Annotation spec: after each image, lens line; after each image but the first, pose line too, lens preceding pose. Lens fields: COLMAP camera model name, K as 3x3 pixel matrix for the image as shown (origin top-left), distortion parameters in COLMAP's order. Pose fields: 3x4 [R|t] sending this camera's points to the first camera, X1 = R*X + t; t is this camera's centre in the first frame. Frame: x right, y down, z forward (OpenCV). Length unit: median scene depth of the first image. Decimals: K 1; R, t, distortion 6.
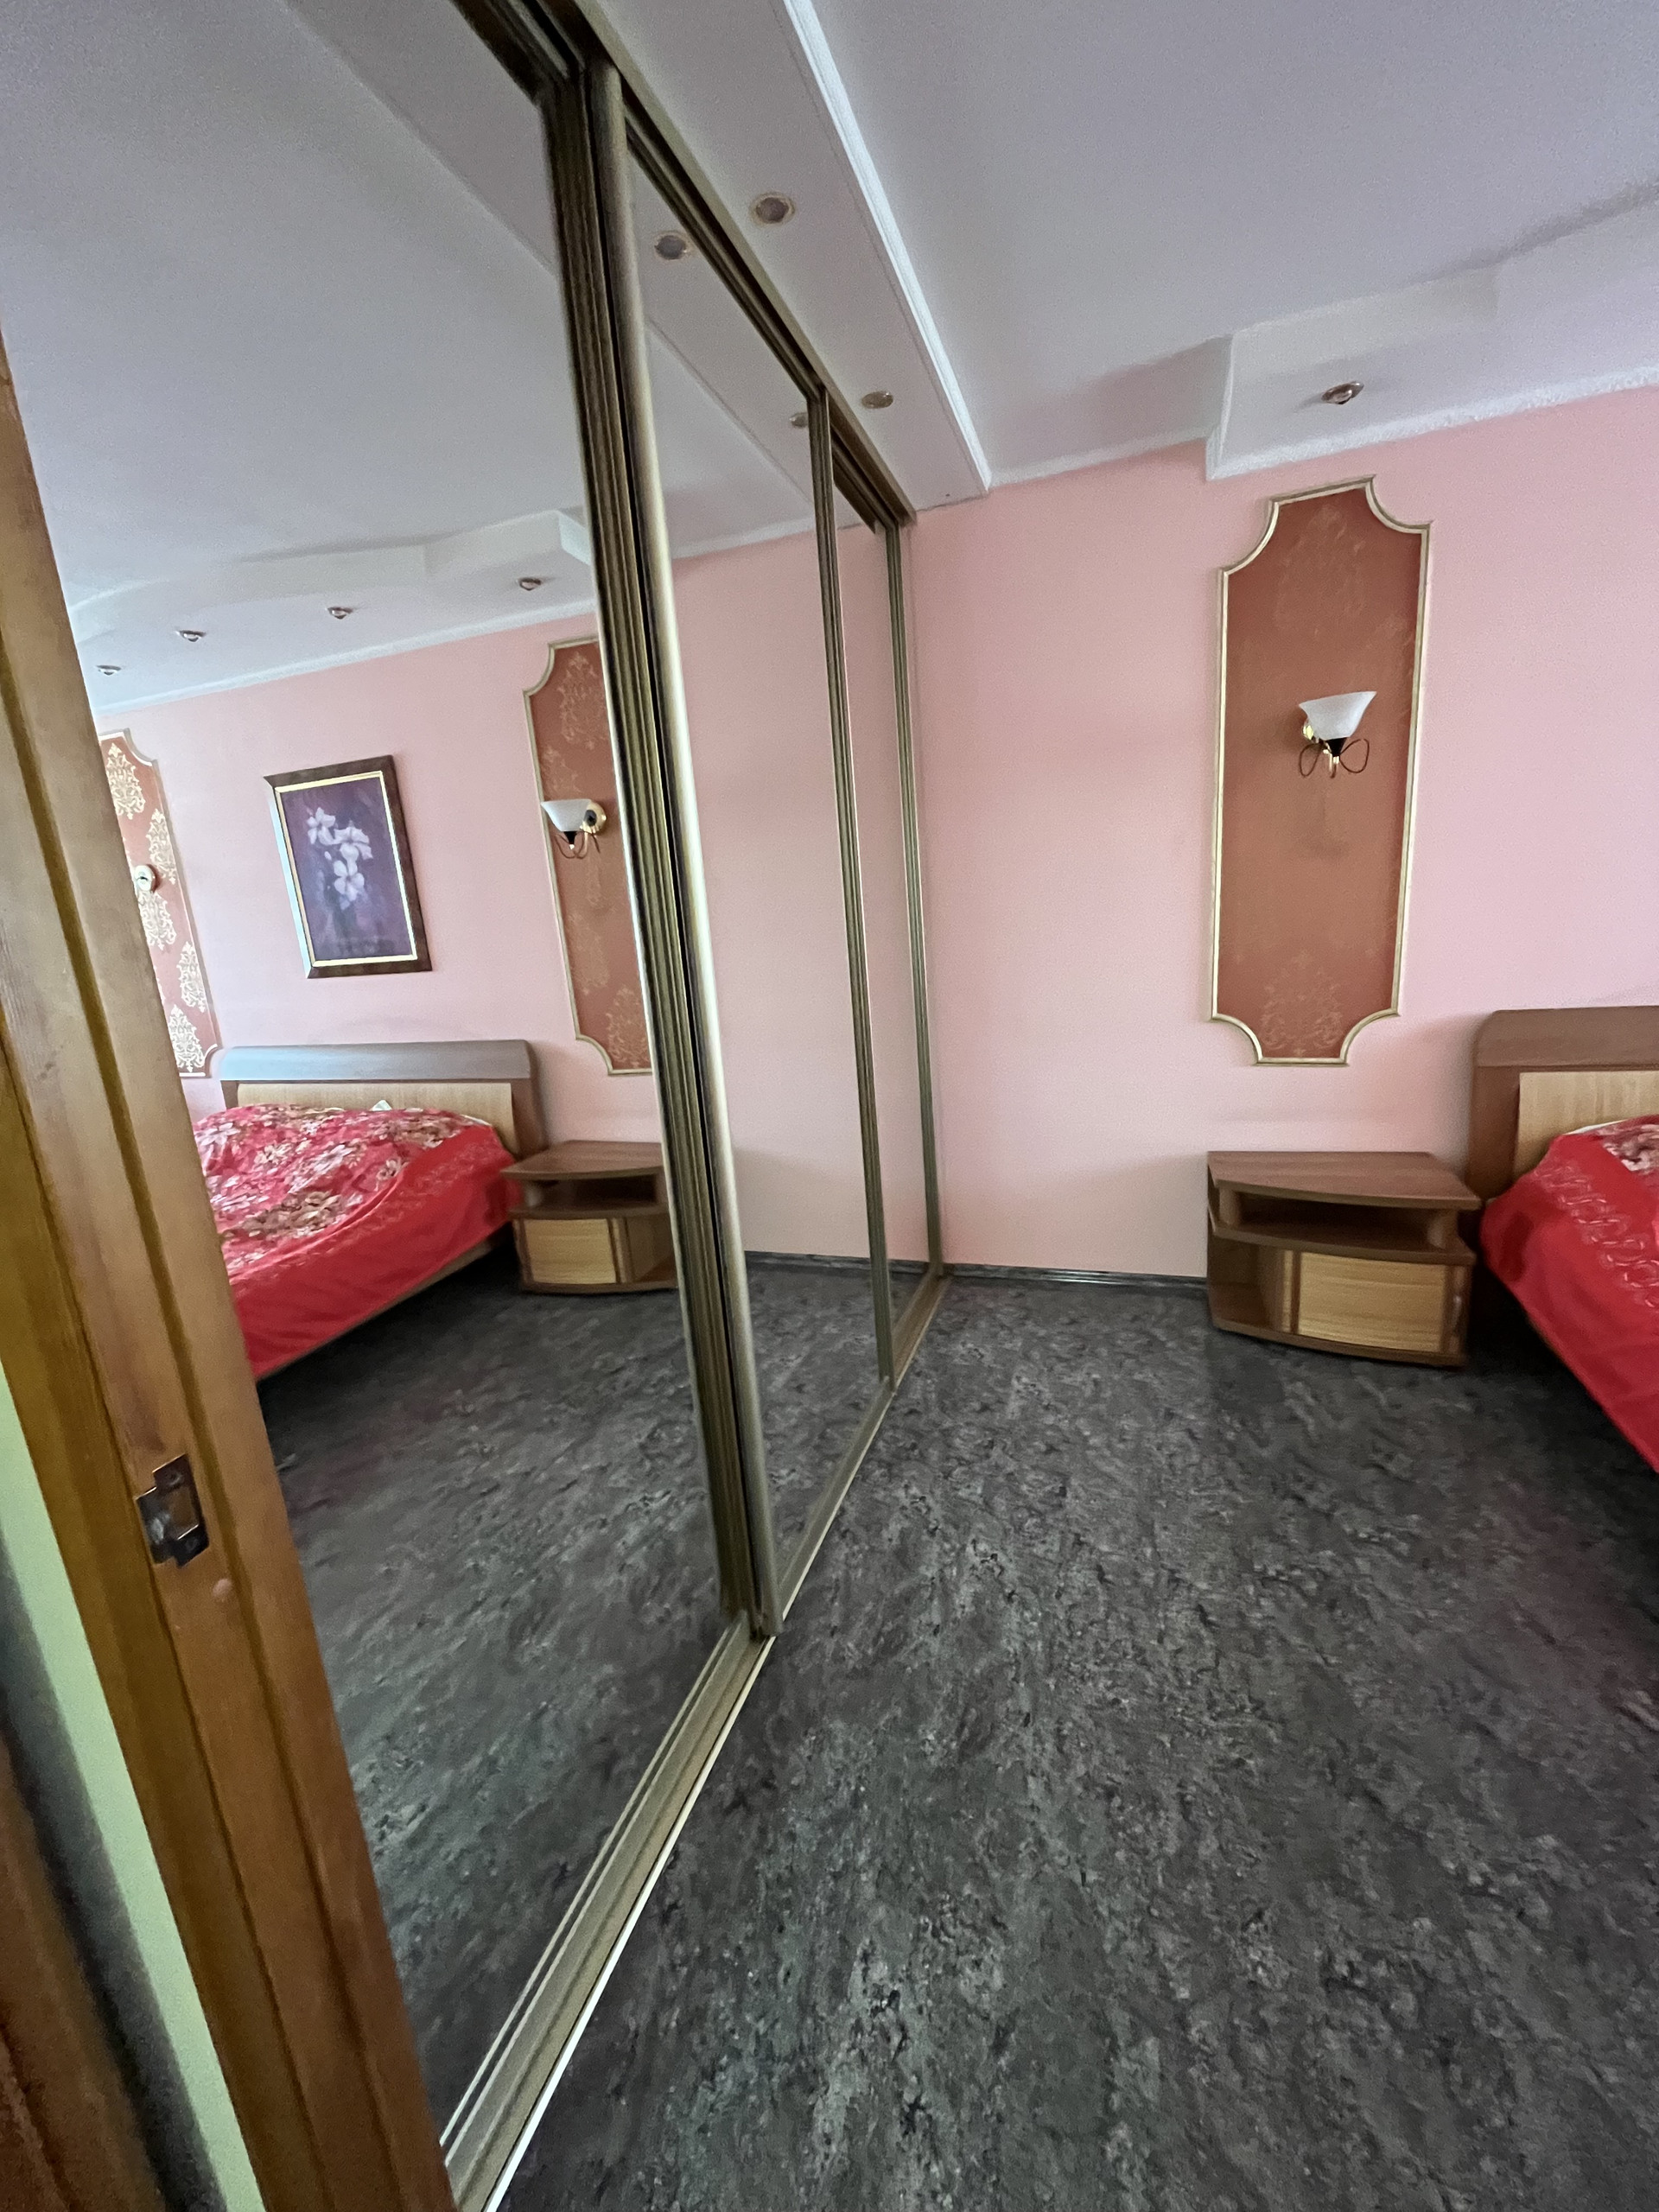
lens RADIAL K [[896.8, 0, 830.3], [0, 896.8, 1099.0], [0, 0, 1]] dist [-0.010272, 0.000096]
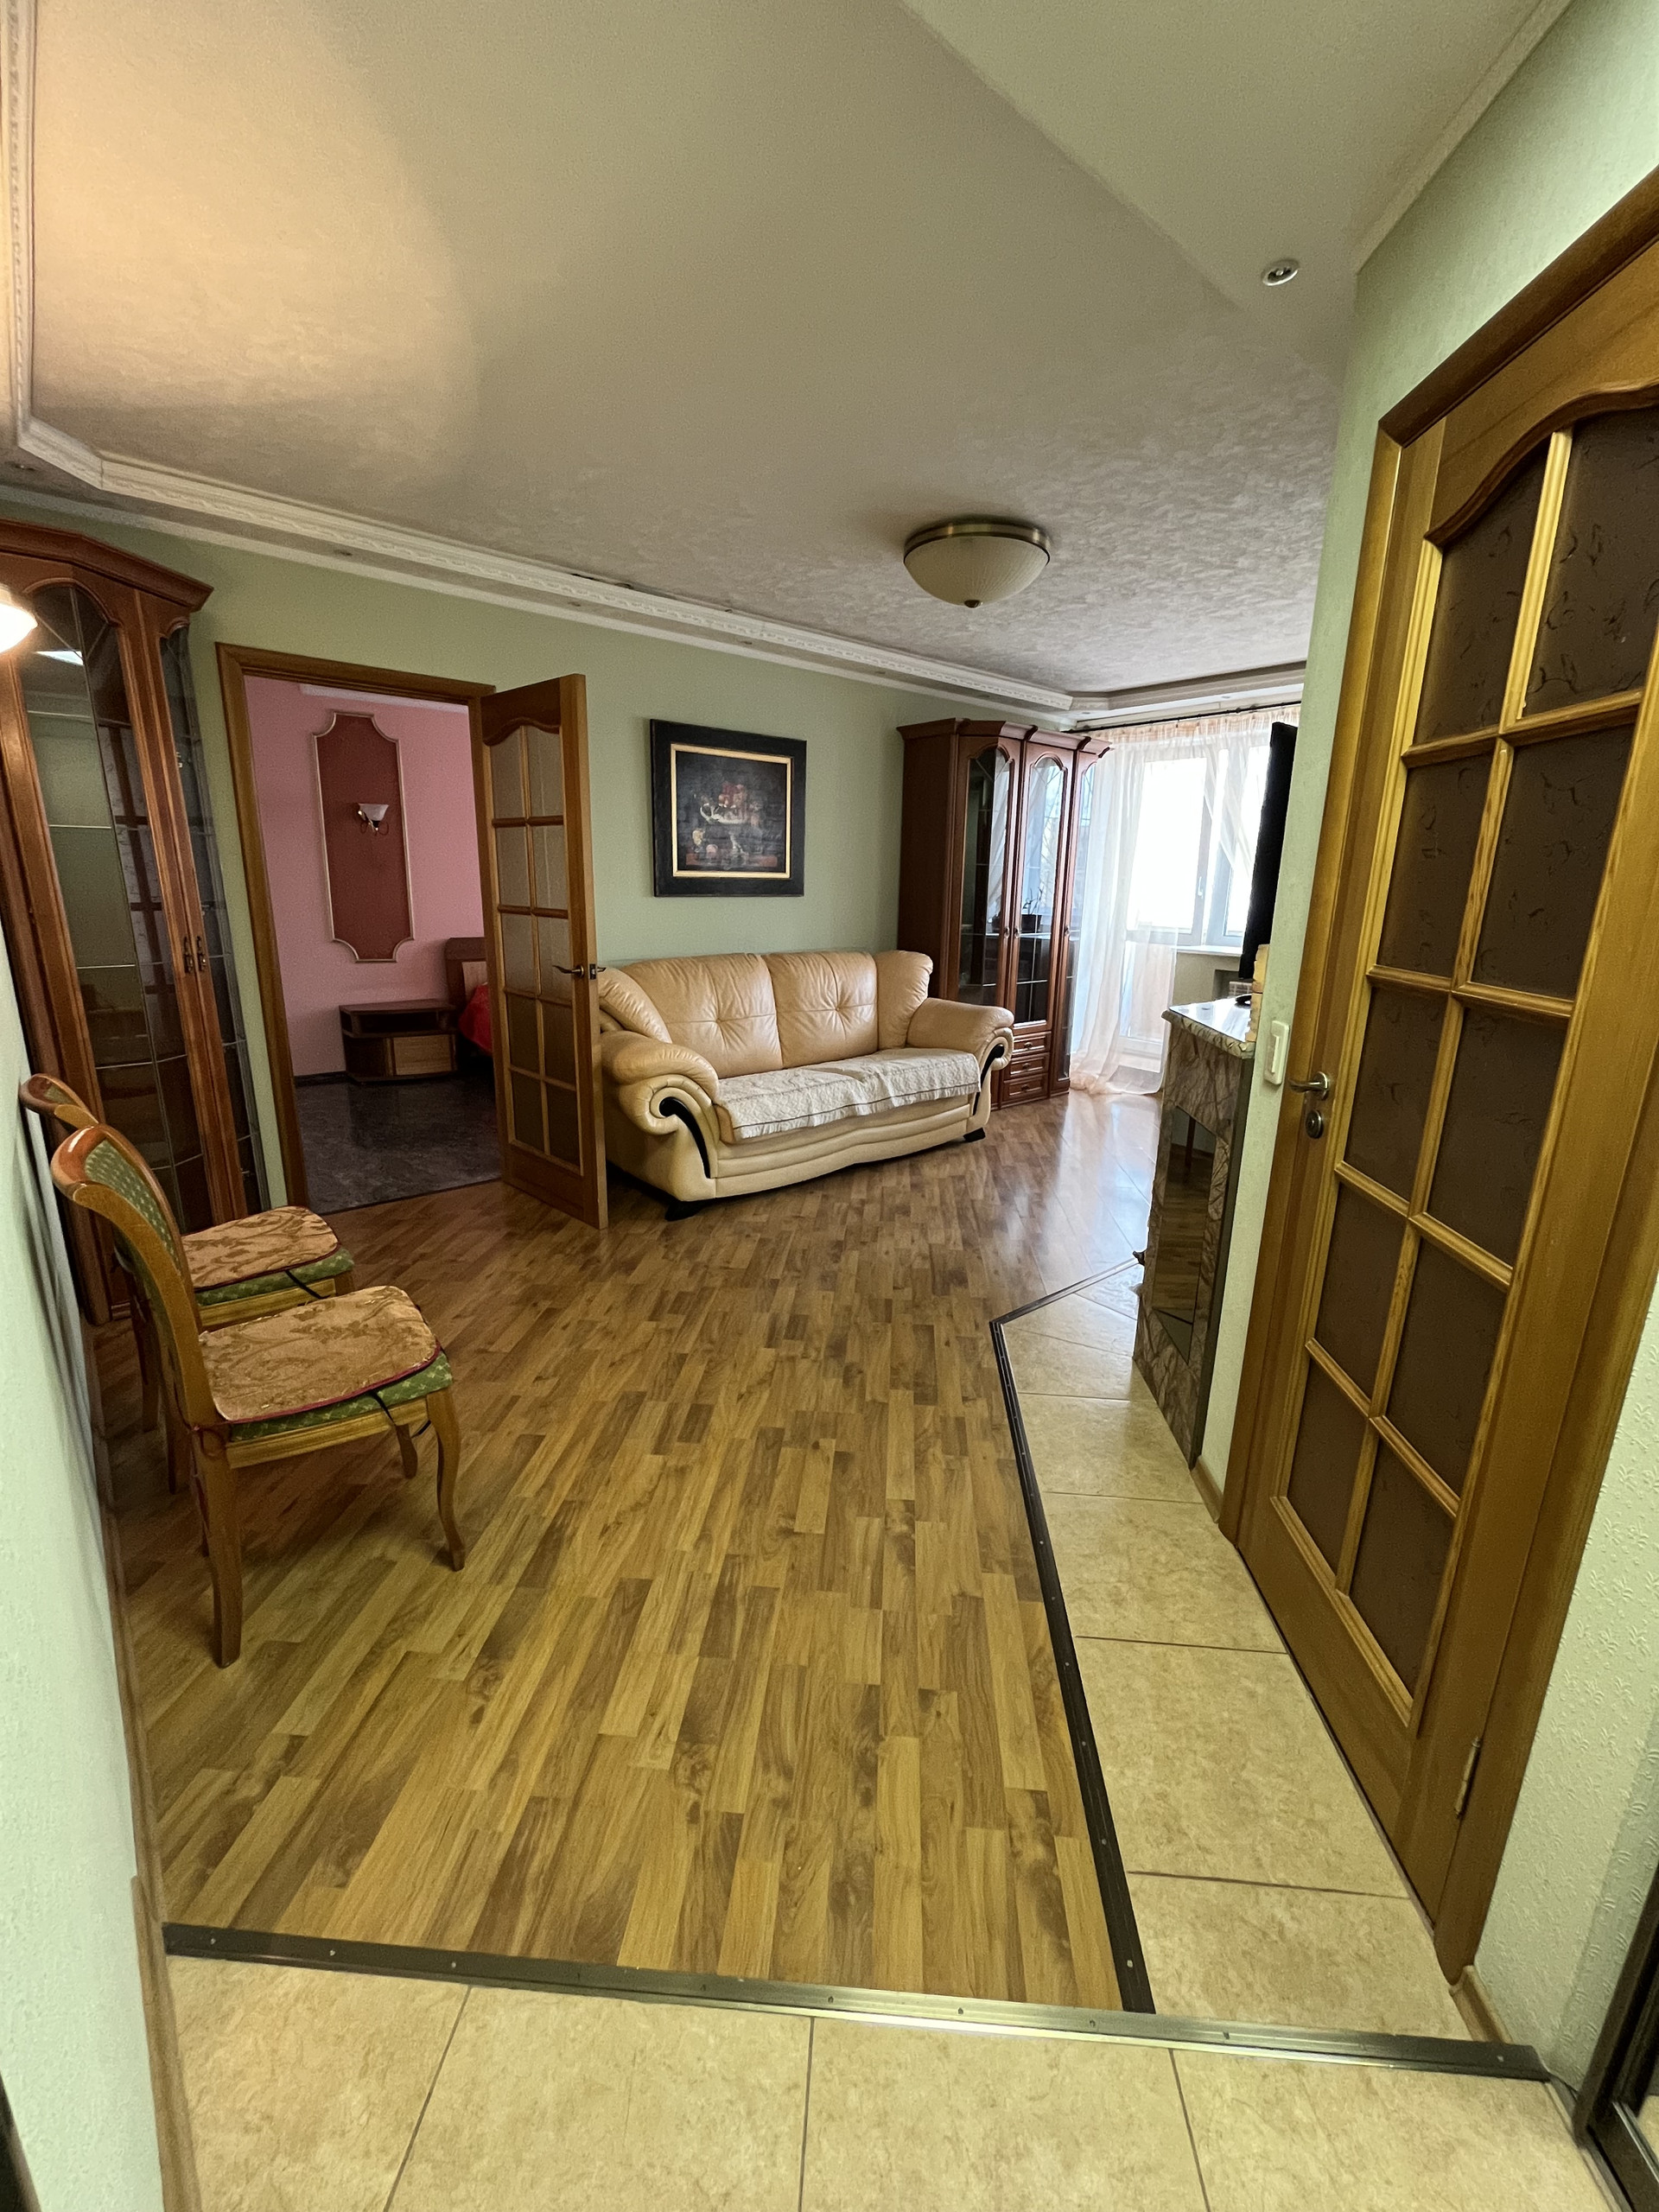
lens RADIAL K [[896.8, 0, 841.5], [0, 896.8, 1099.7], [0, 0, 1]] dist [-0.010272, 0.000096]
pose [[0.499104, -0.120783, 0.858083, -0.921215], [0.120759, 0.990270, 0.069151, 0.311887], [-0.858087, 0.069108, 0.508833, -1.196691]]
